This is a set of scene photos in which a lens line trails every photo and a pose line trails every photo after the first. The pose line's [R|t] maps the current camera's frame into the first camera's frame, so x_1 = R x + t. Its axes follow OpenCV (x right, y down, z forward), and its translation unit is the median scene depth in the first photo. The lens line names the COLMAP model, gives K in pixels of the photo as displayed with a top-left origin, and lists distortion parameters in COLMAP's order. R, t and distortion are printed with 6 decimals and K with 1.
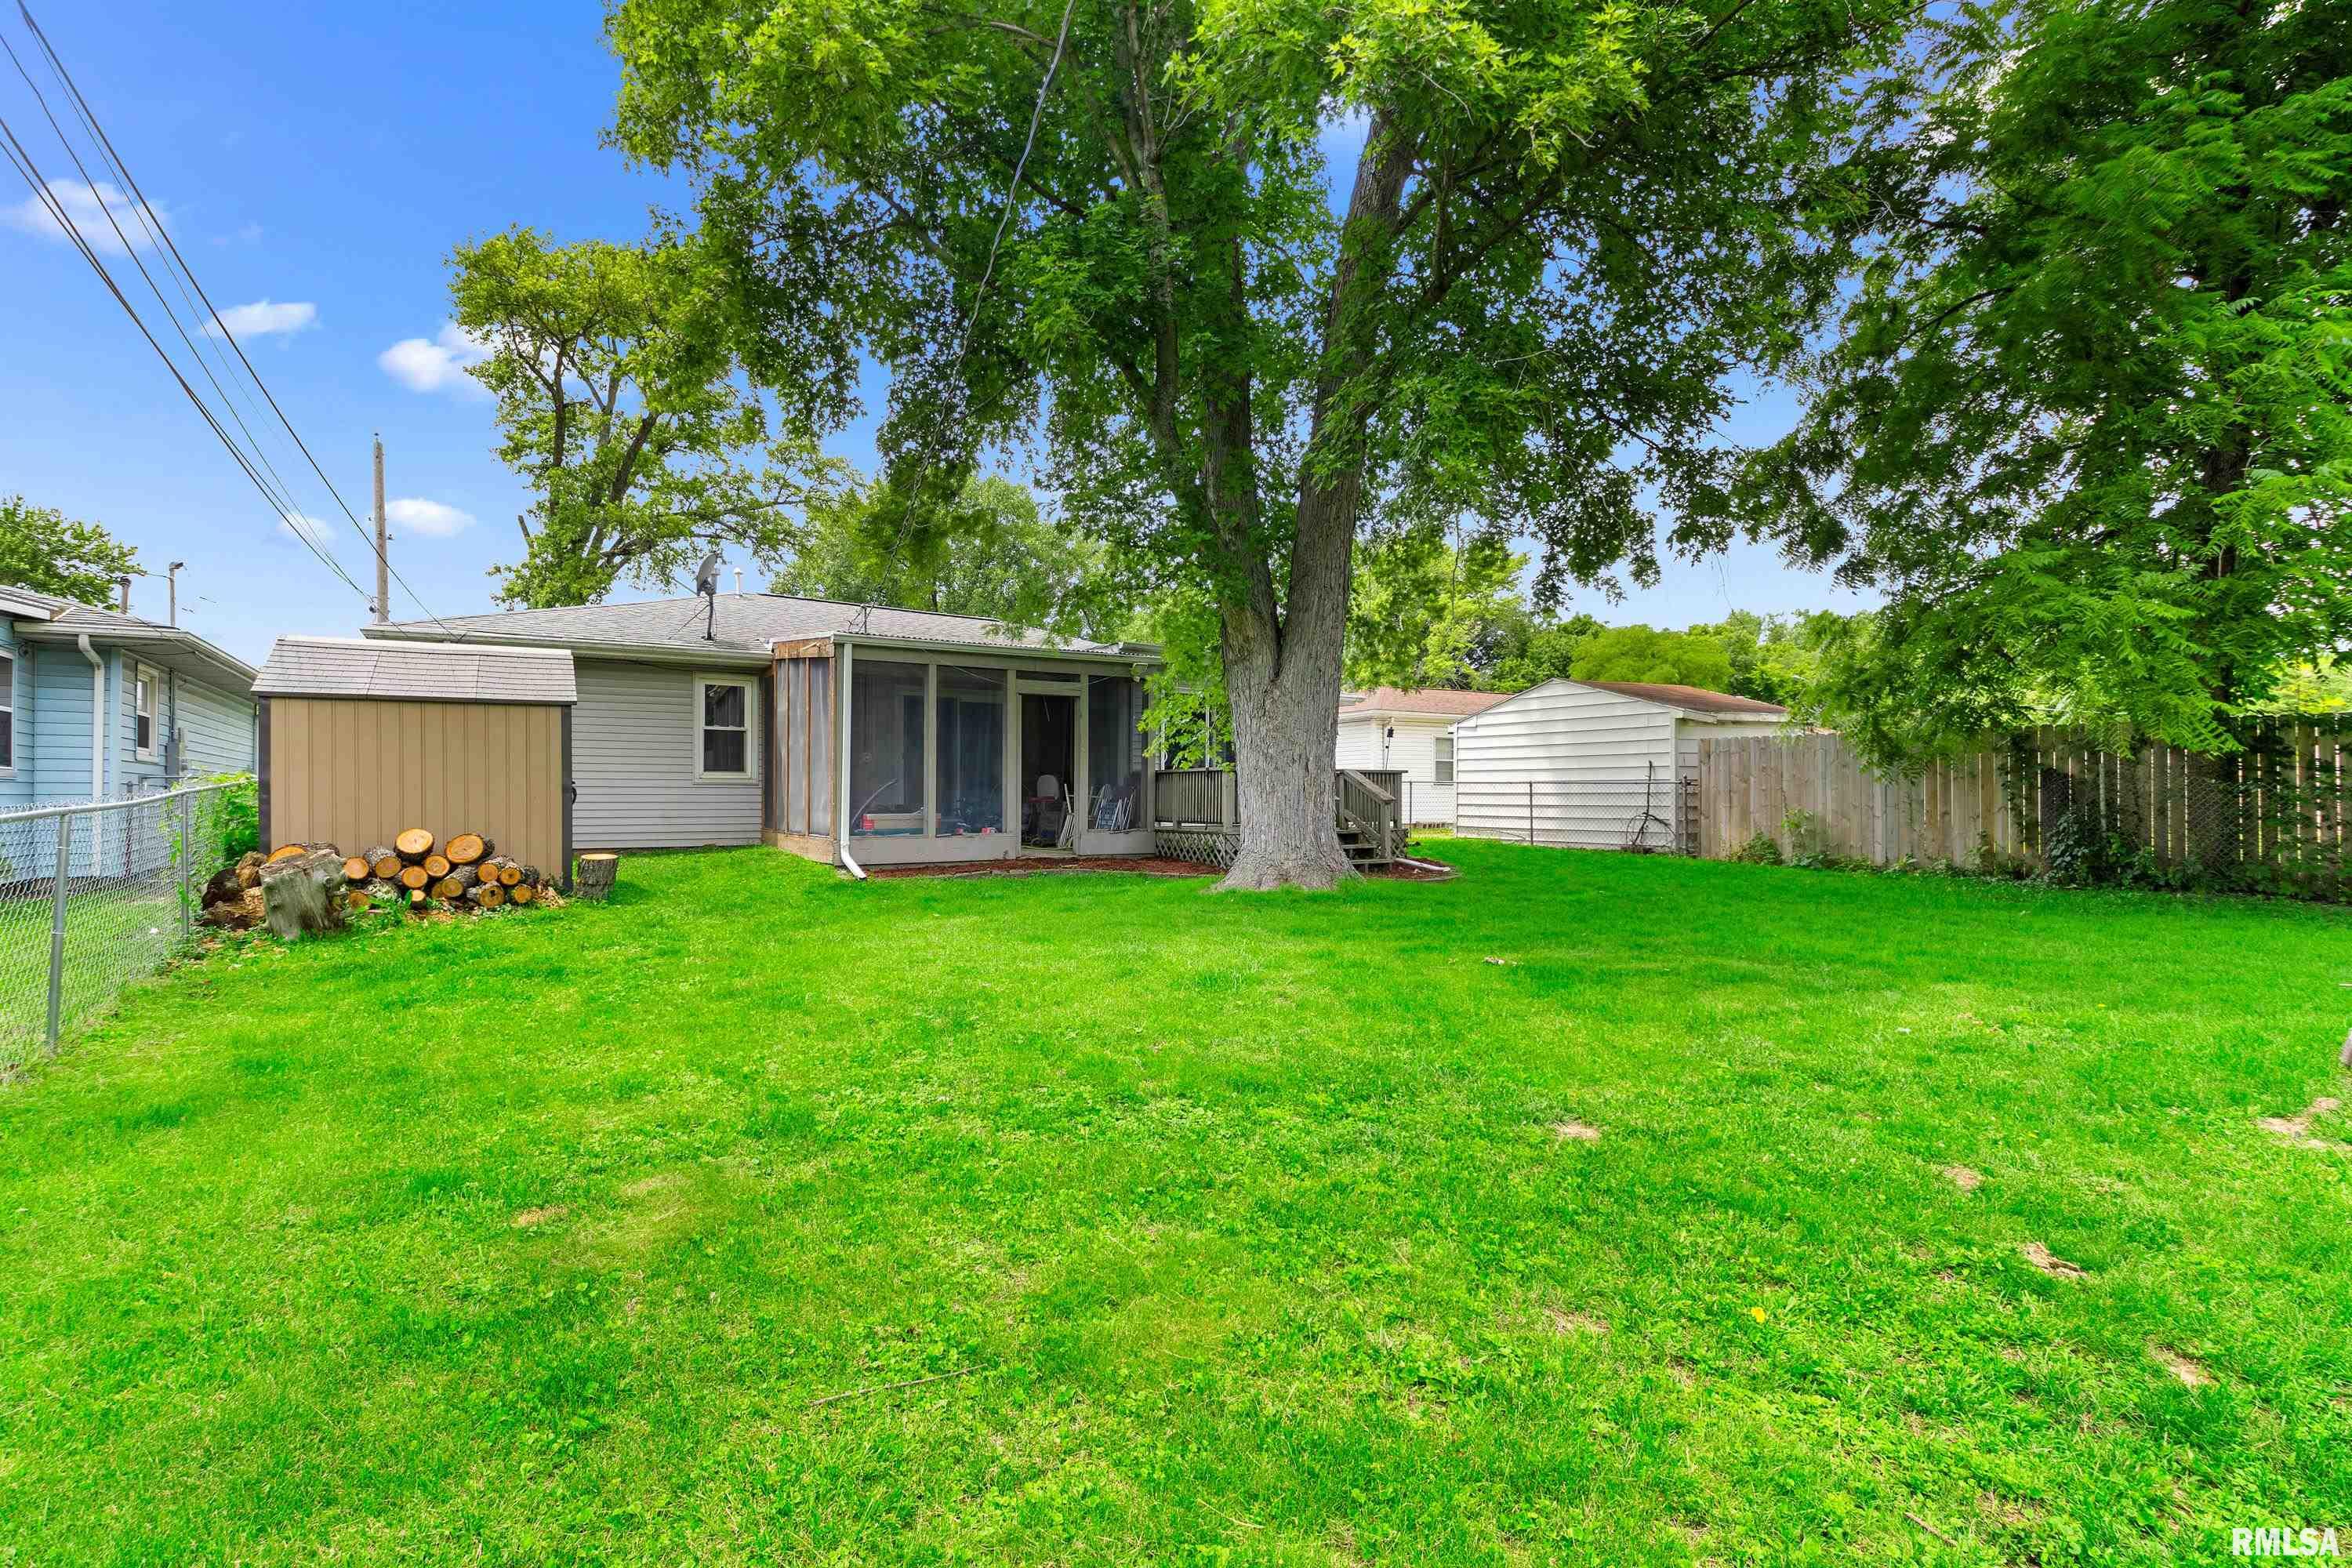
lens RADIAL K [[1087.3, 0, 1176.0], [0, 1087.3, 784.0], [0, 0, 1]] dist [-0.002100, -0.000854]
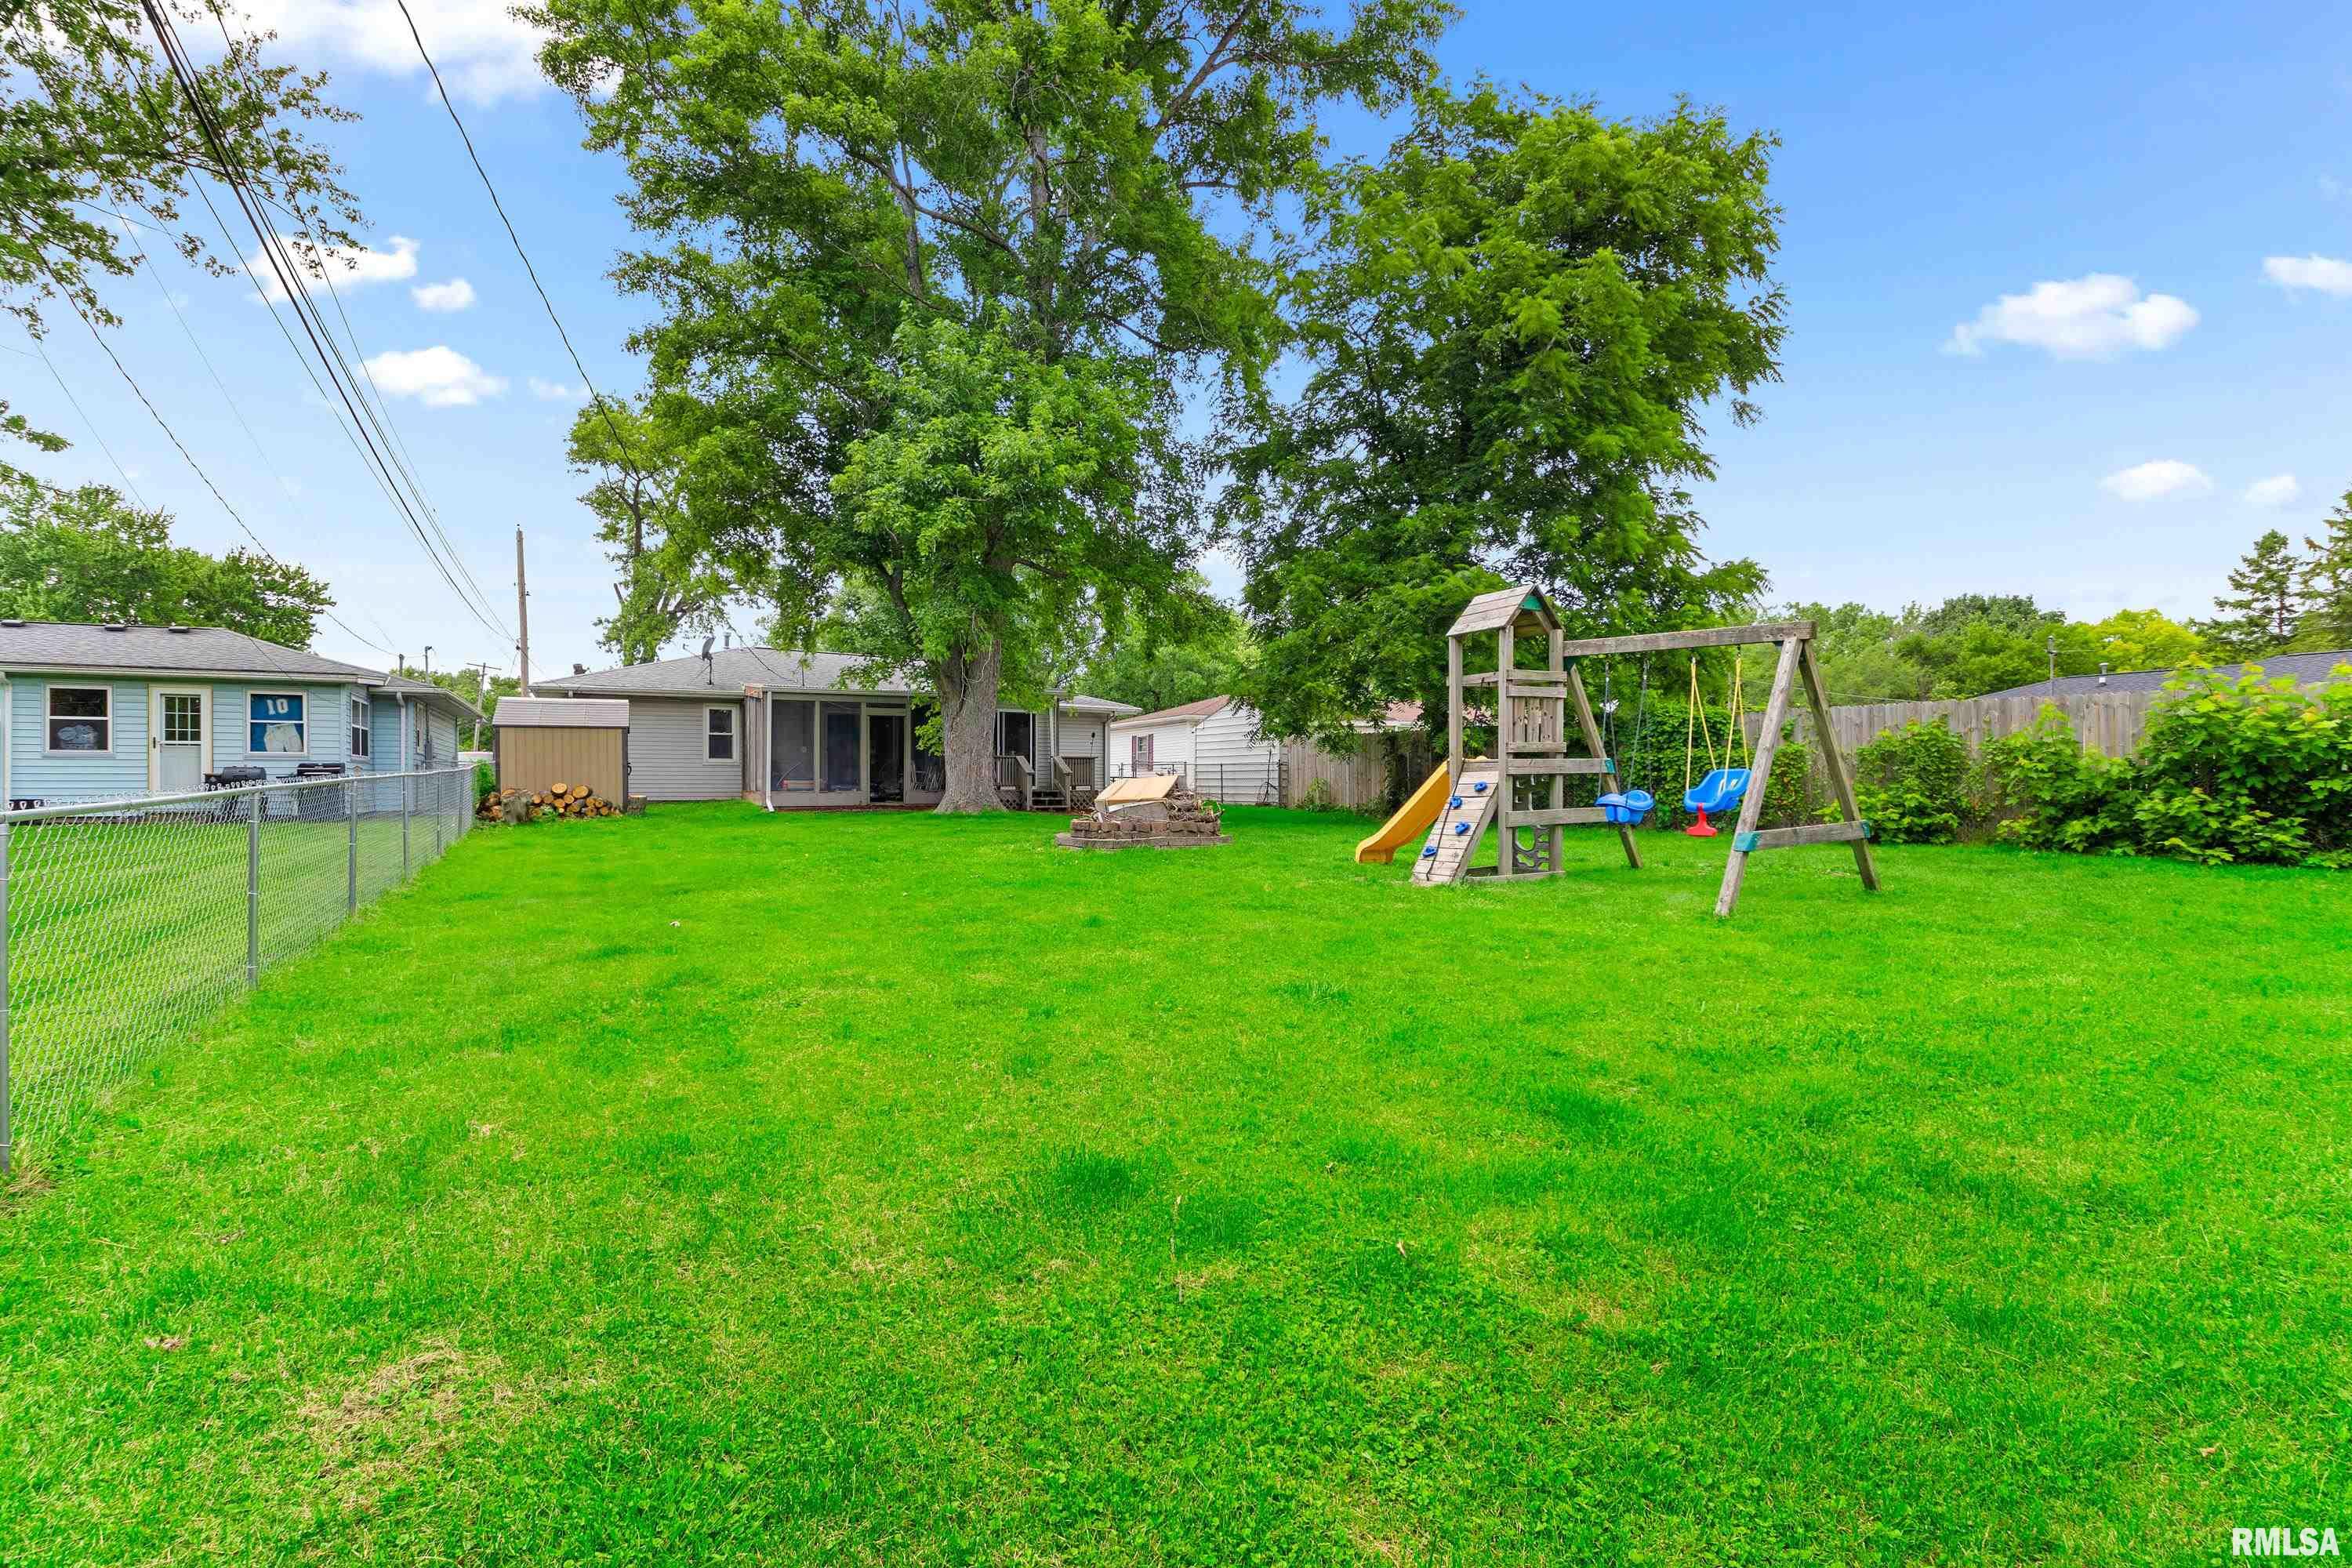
lens RADIAL K [[1097.9, 0, 1176.0], [0, 1097.9, 784.0], [0, 0, 1]] dist [0.023640, 0.000091]
pose [[0.996331, -0.000639, -0.085582, 0.537234], [0.001610, 0.999935, 0.011281, 0.012715], [0.085569, -0.011378, 0.996267, -0.819255]]
